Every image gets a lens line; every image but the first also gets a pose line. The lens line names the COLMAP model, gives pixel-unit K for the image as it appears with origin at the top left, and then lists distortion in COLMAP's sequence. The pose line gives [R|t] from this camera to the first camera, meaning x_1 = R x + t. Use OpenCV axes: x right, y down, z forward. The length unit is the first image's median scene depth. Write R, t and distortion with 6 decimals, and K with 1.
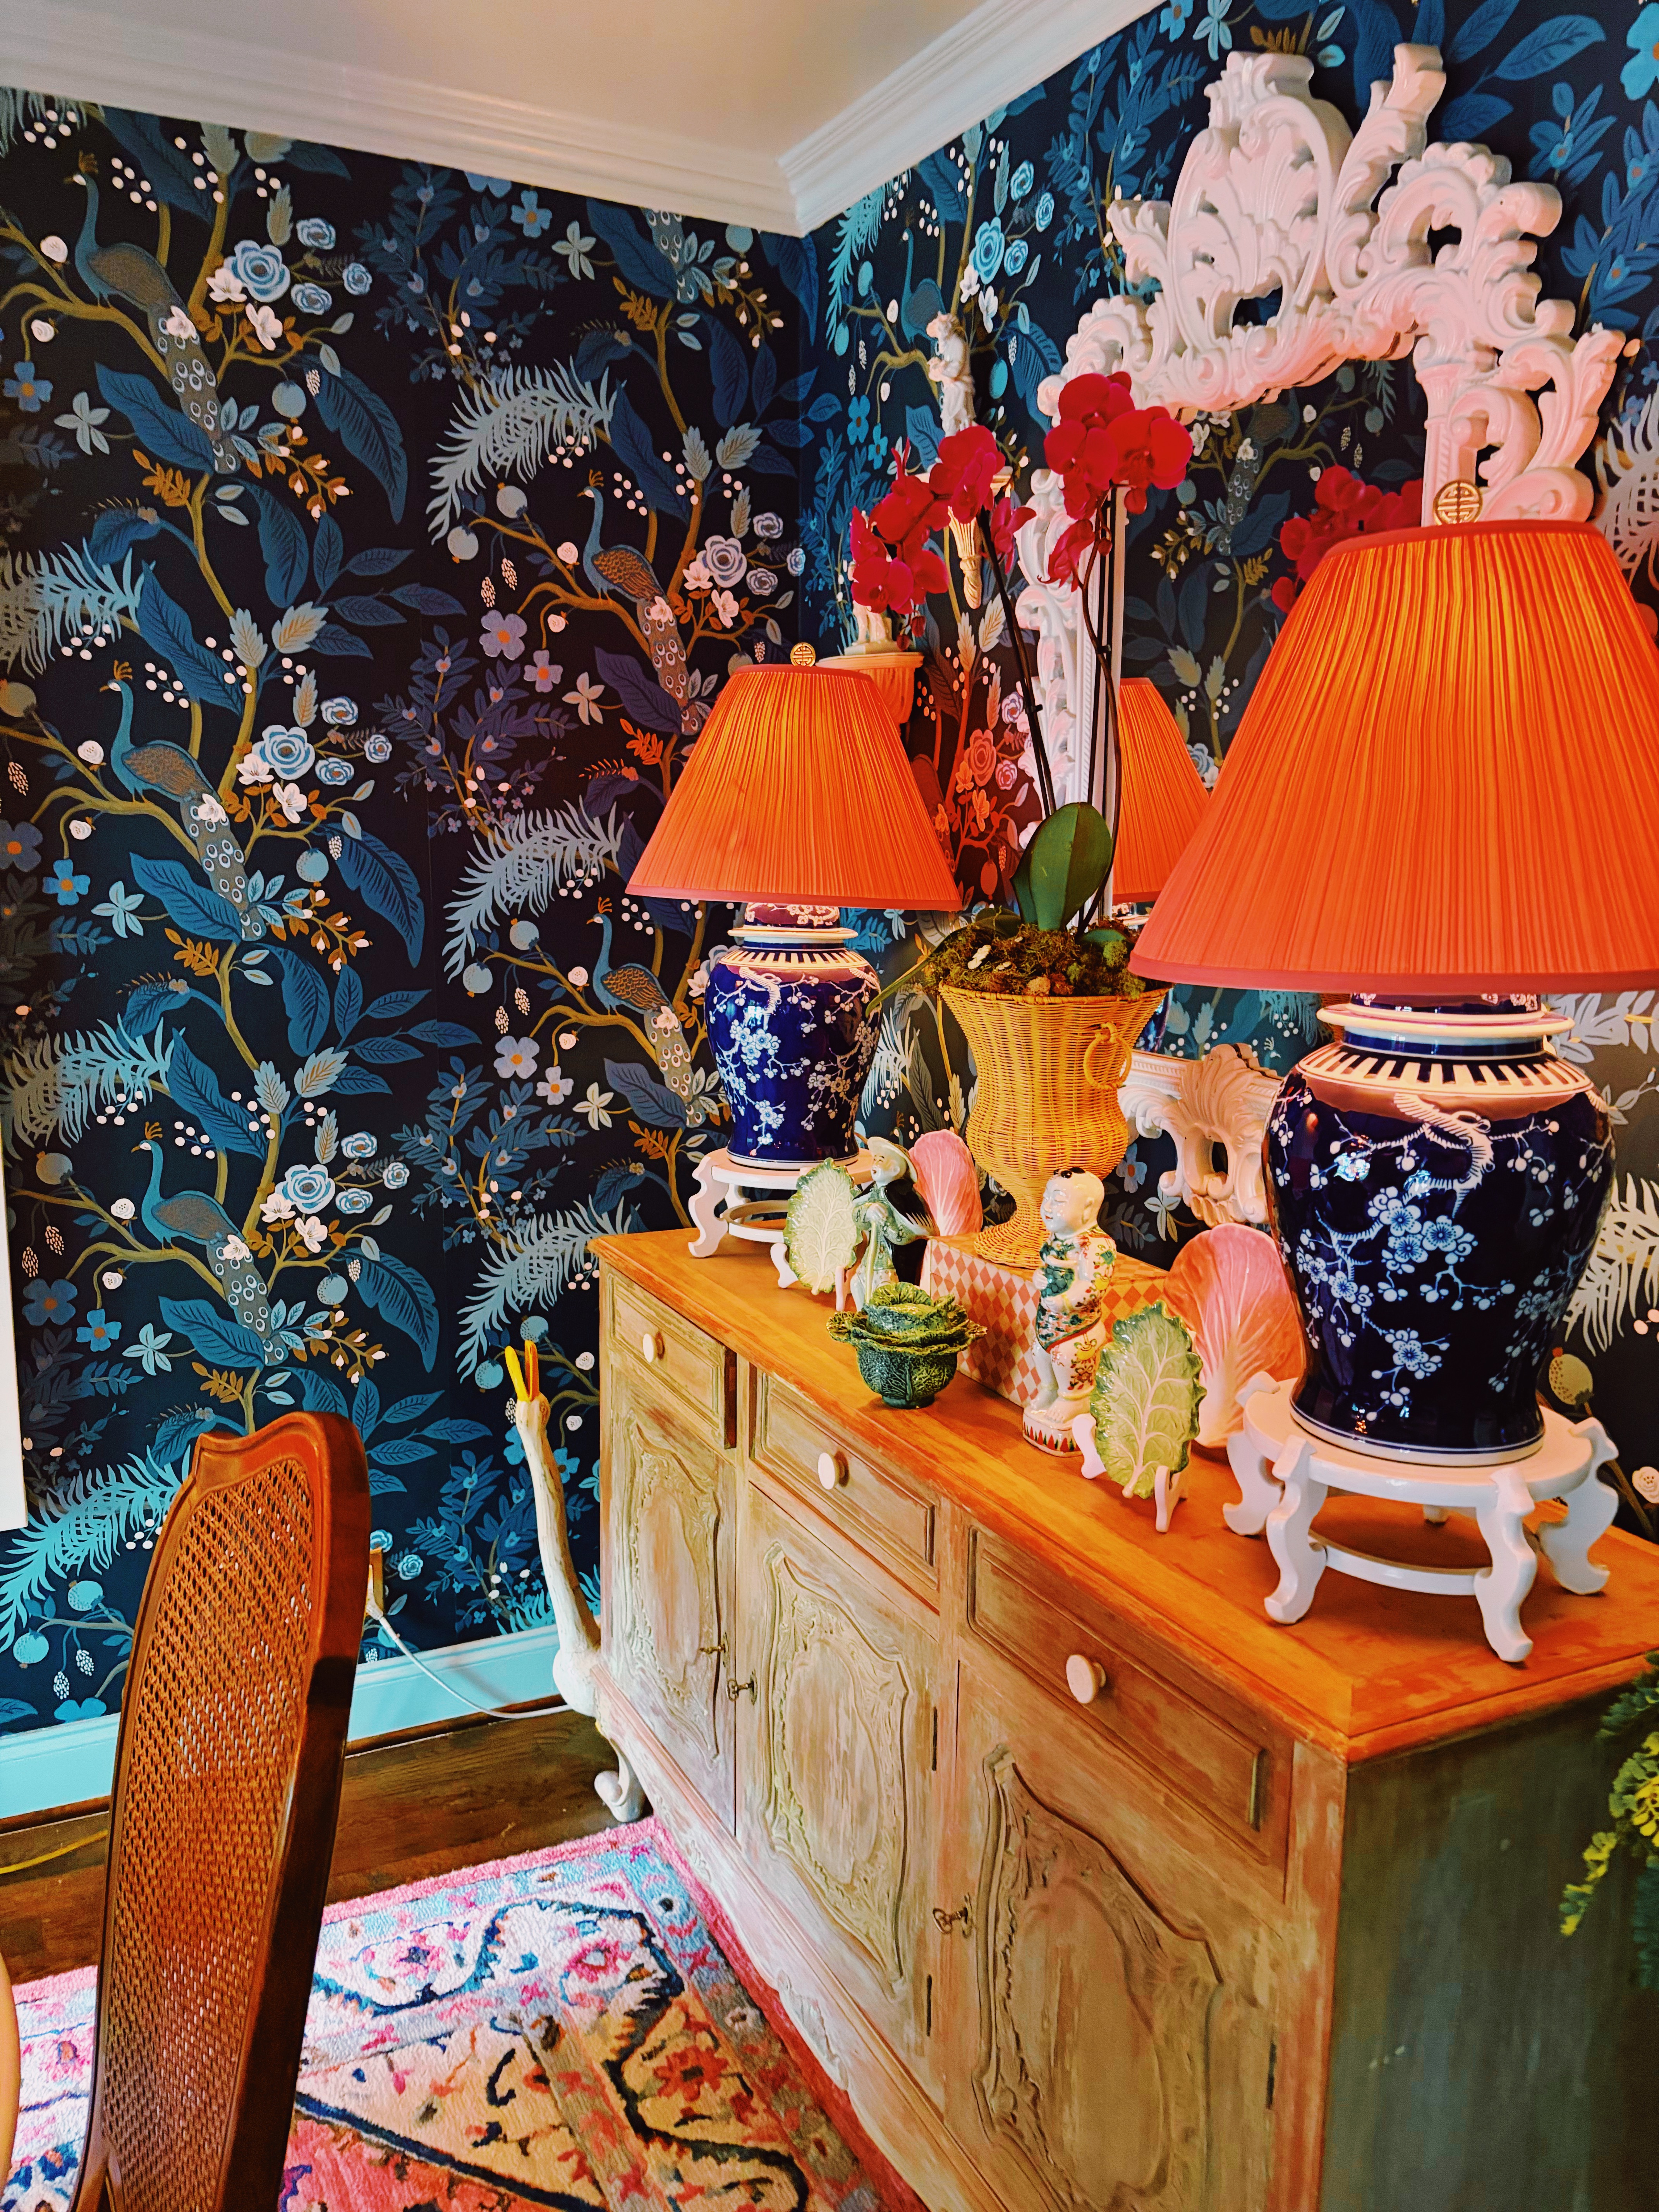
lens RADIAL K [[1693.8, 0, 825.8], [0, 1693.8, 1118.5], [0, 0, 1]] dist [0.048664, -0.059879]
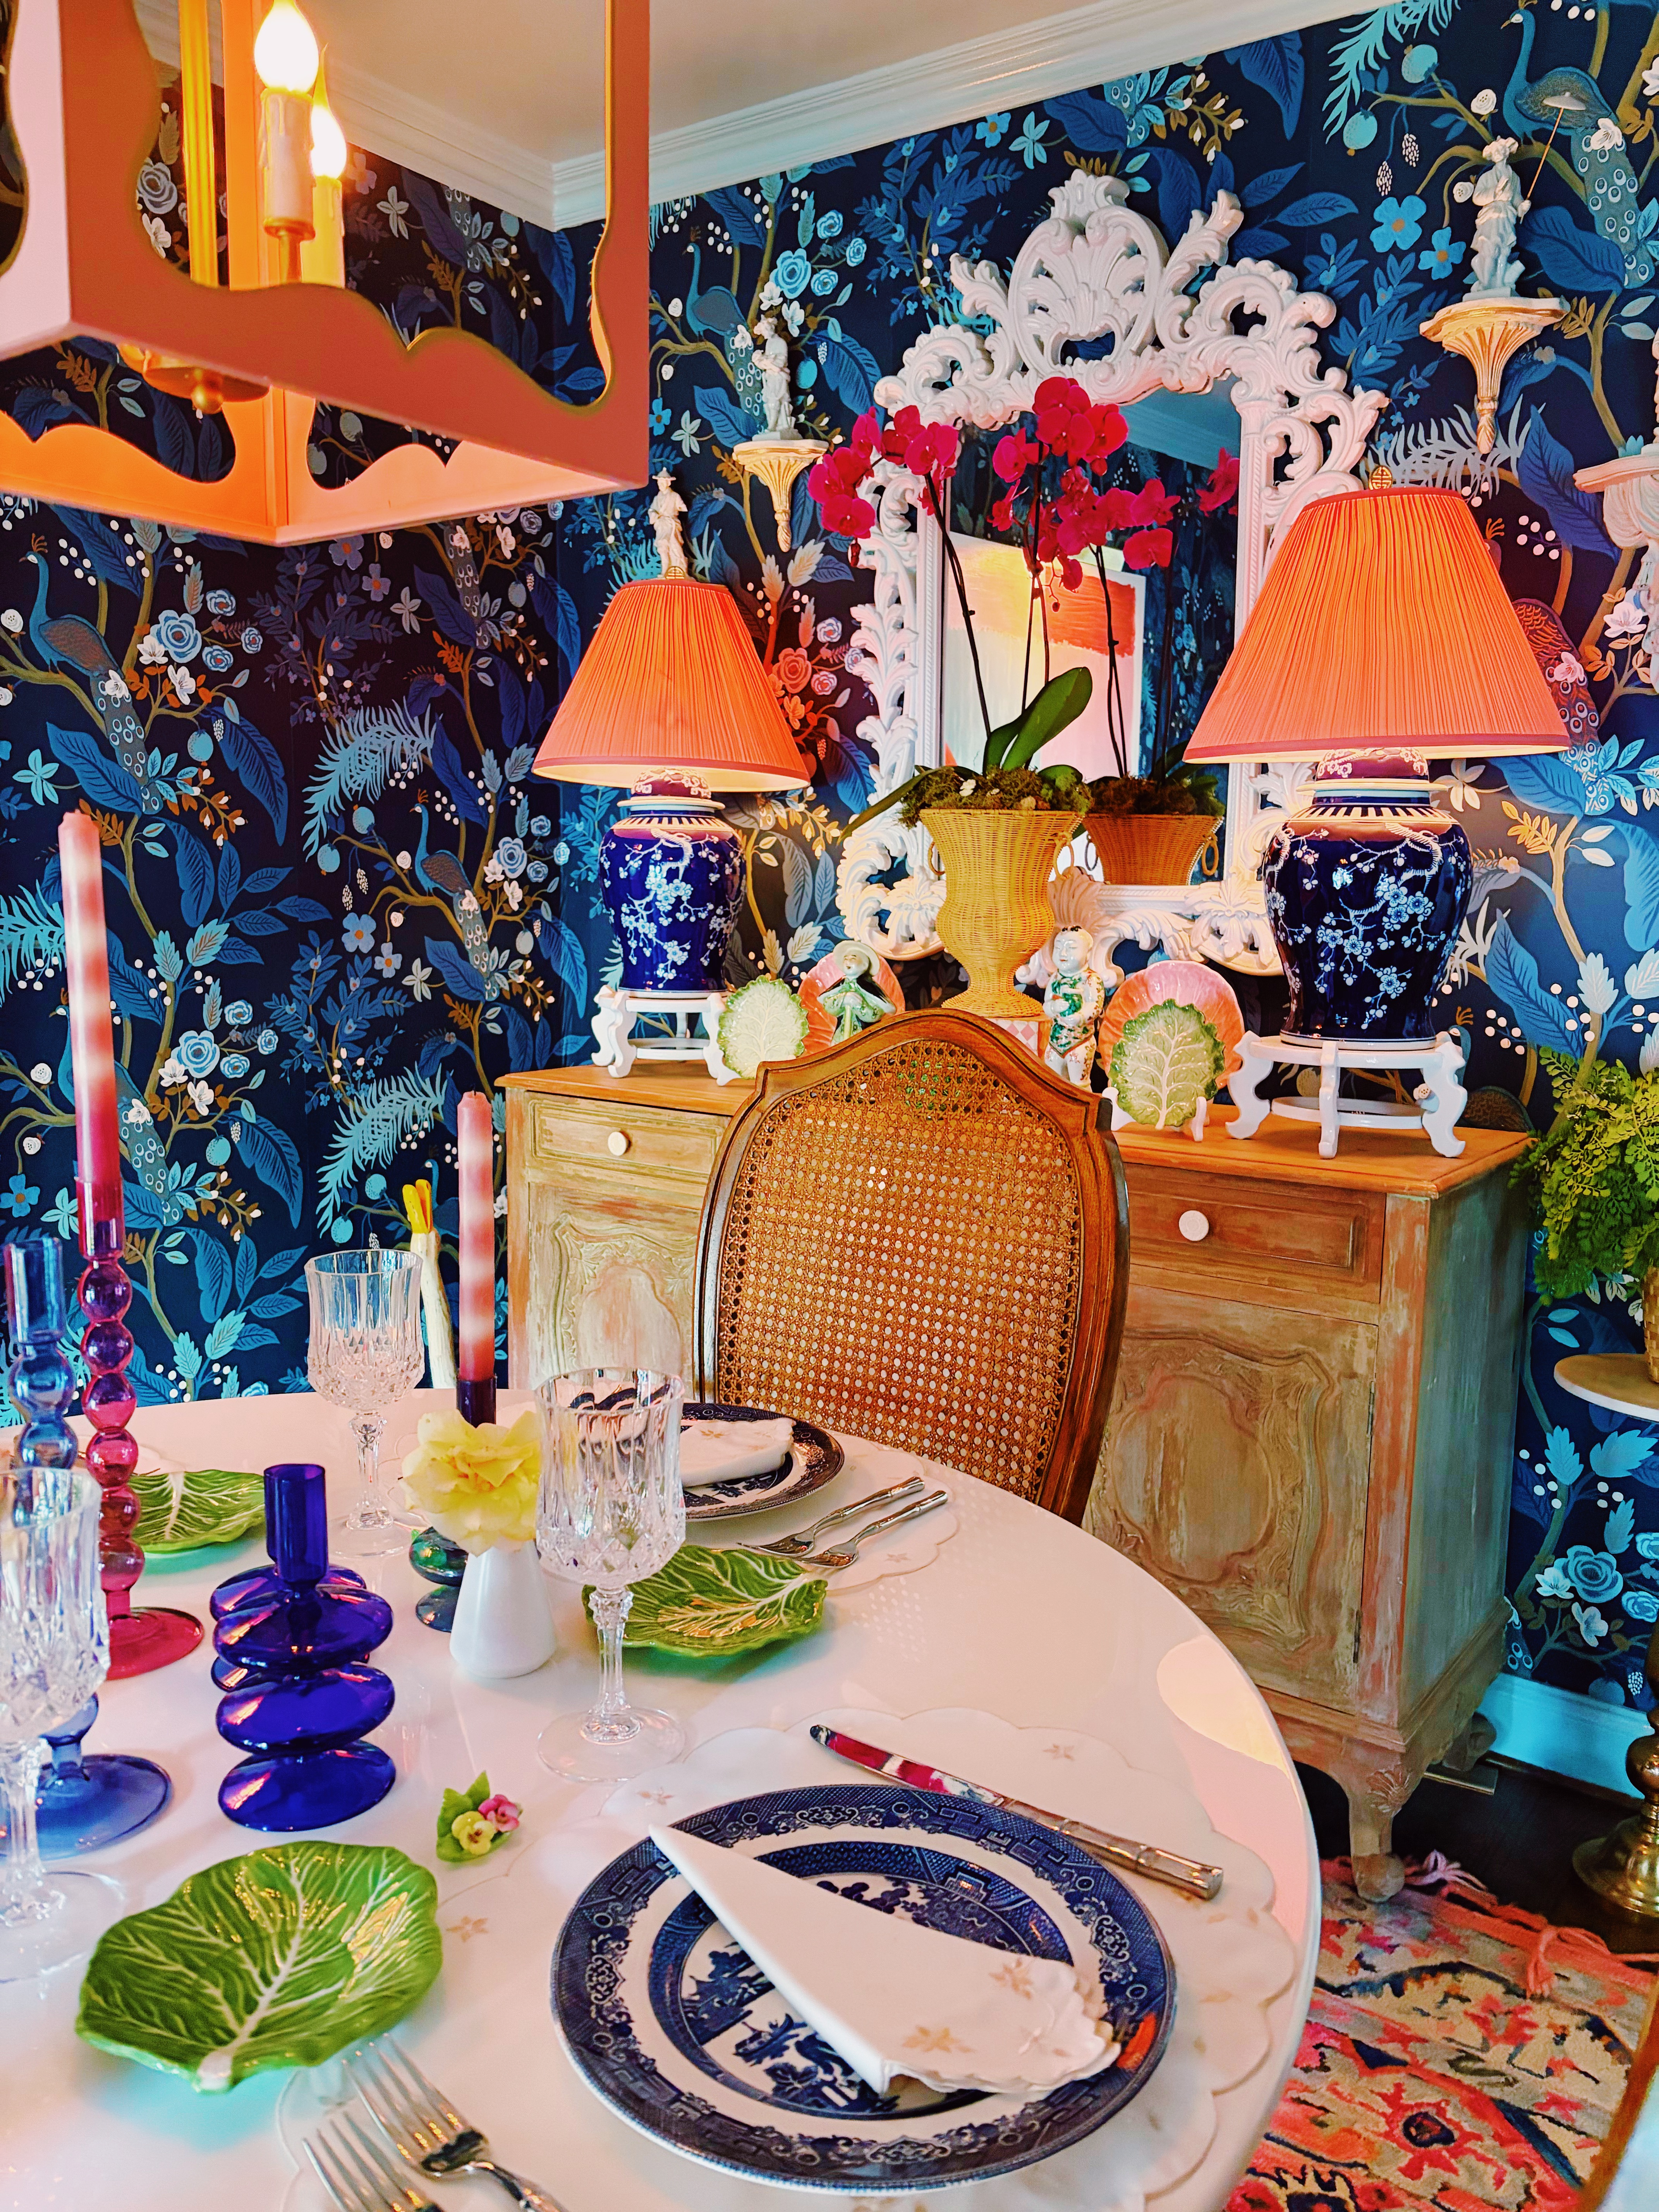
lens RADIAL K [[1700.2, 0, 827.9], [0, 1700.2, 1098.6], [0, 0, 1]] dist [0.029793, -0.005509]
pose [[0.890798, -0.064160, 0.449848, -0.491917], [0.075320, 0.997135, -0.006932, 0.119583], [-0.448115, 0.040058, 0.893078, -0.133632]]
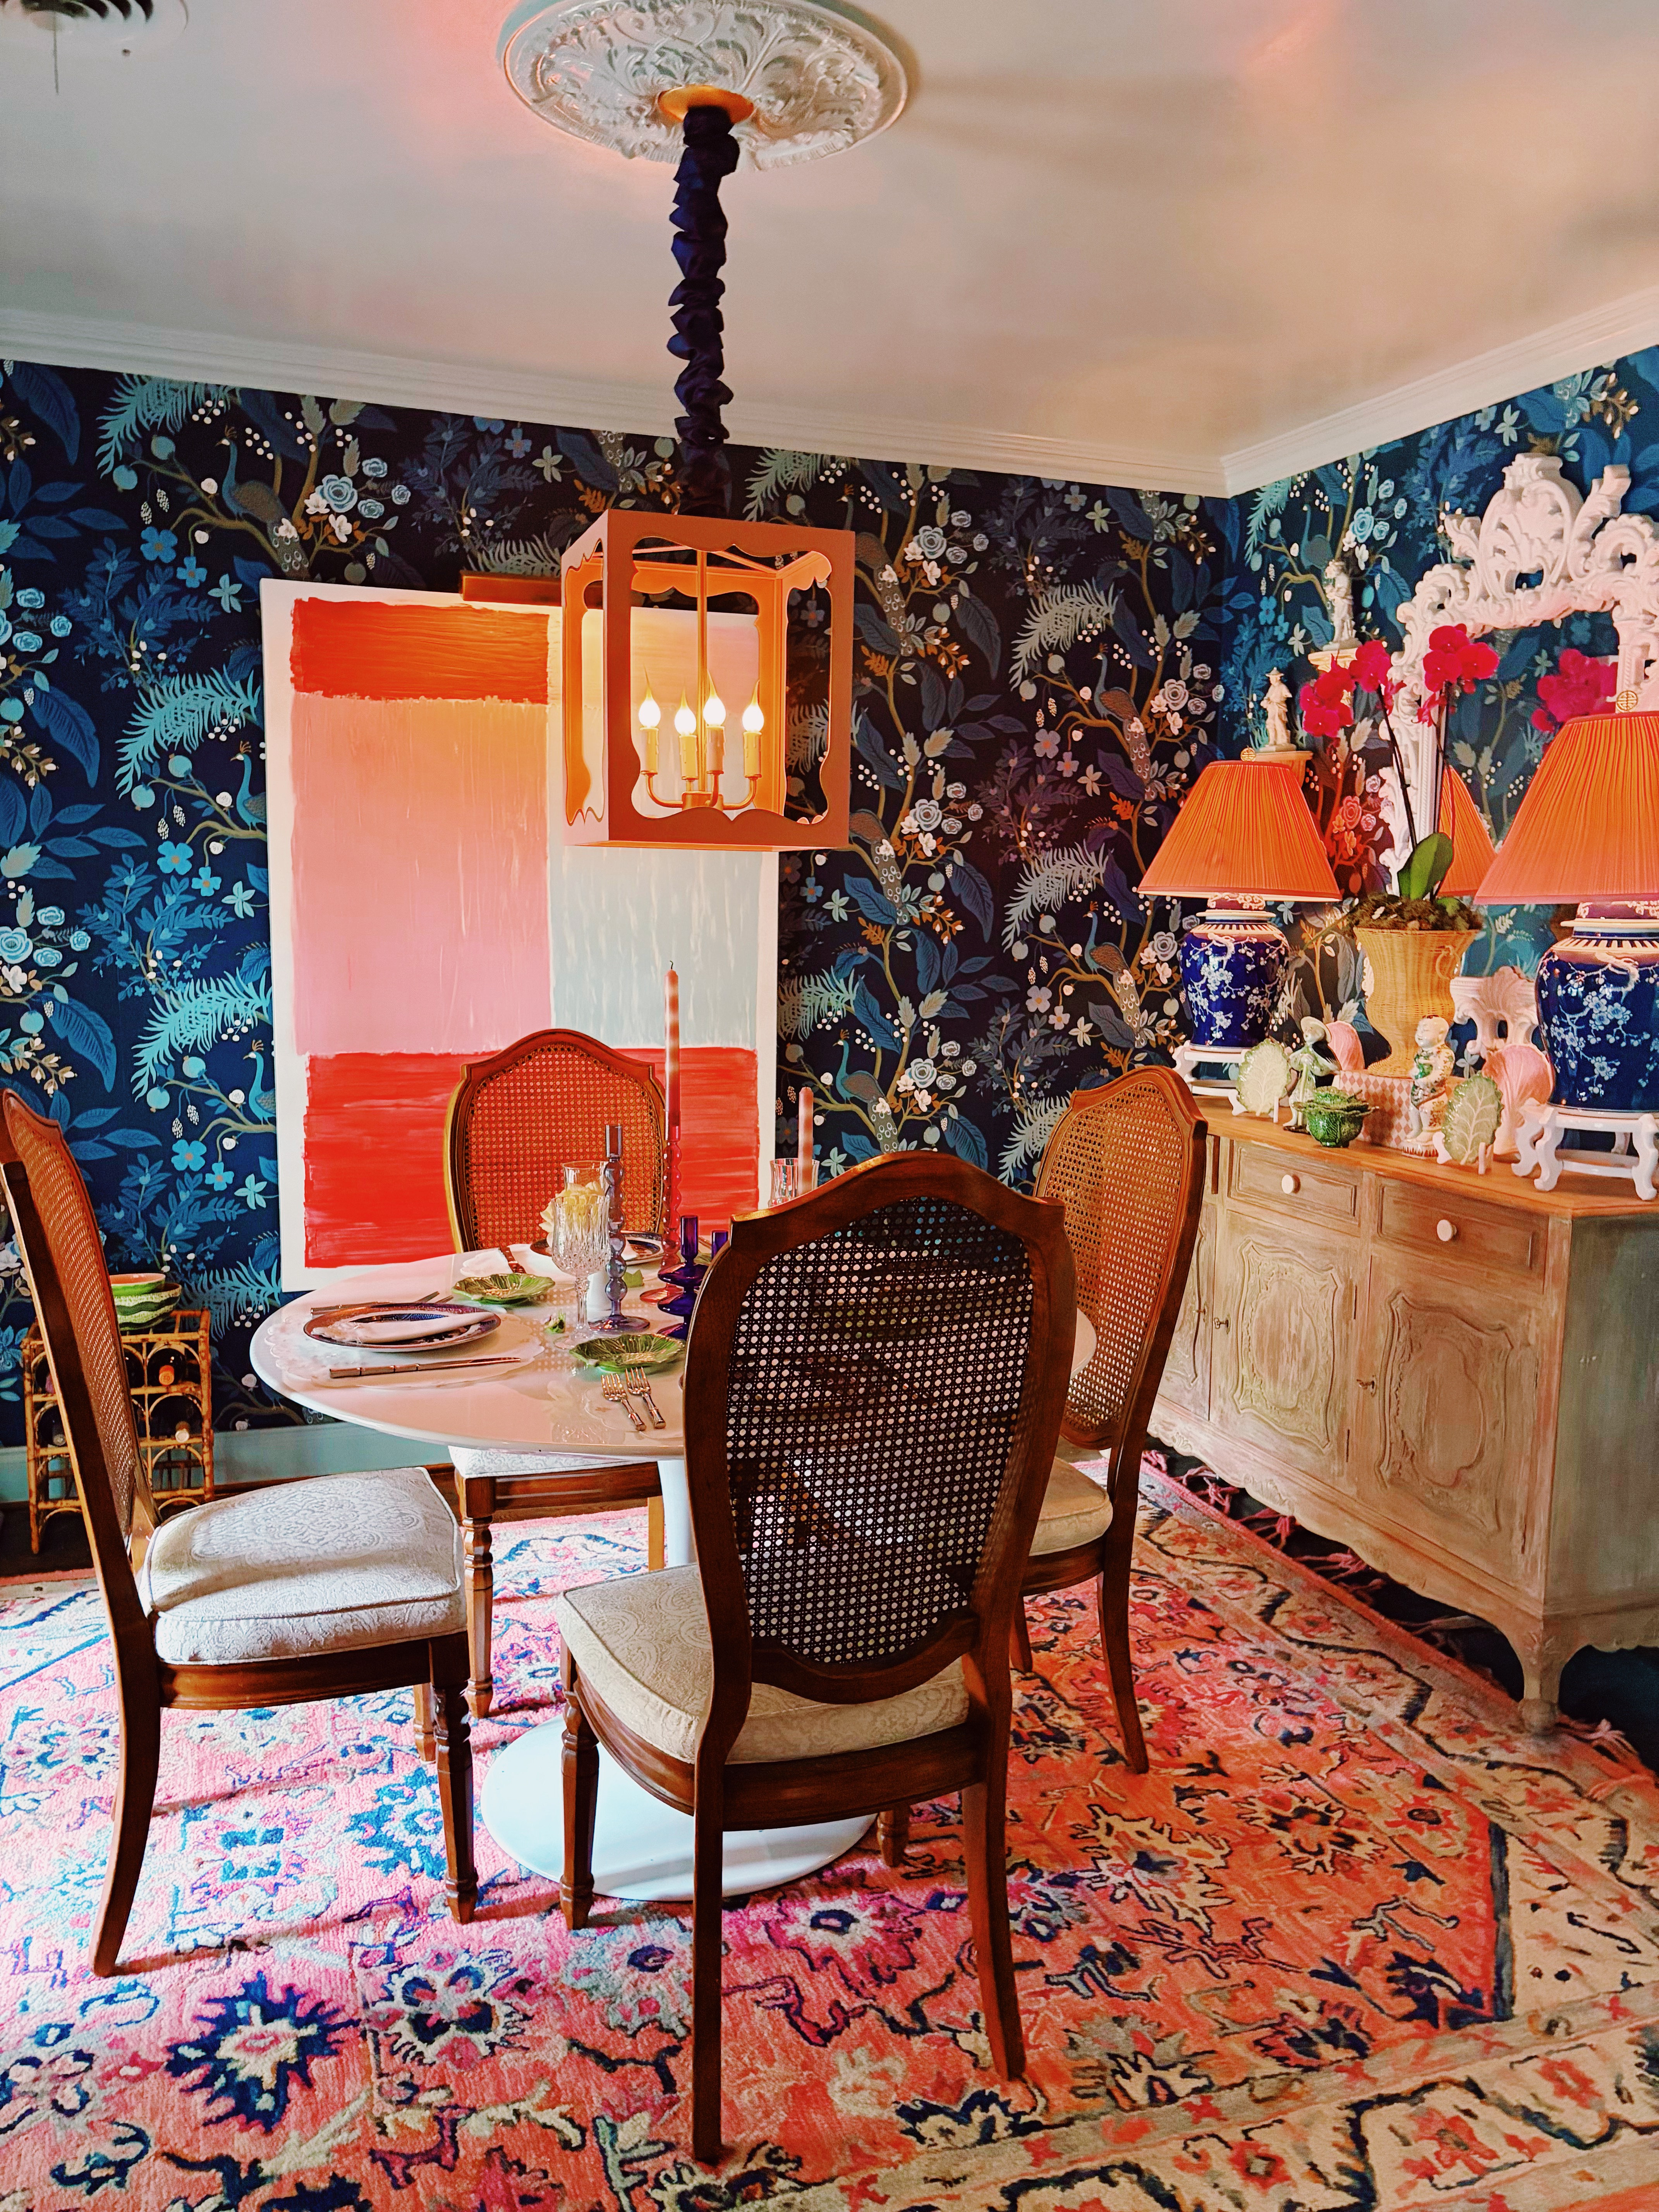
lens RADIAL K [[1686.7, 0, 829.5], [0, 1686.7, 1106.0], [0, 0, 1]] dist [0.028199, 0.010354]
pose [[0.992476, 0.017784, -0.121143, -0.220967], [-0.022816, 0.998928, -0.040281, 0.164119], [0.120297, 0.042742, 0.991817, -0.745702]]
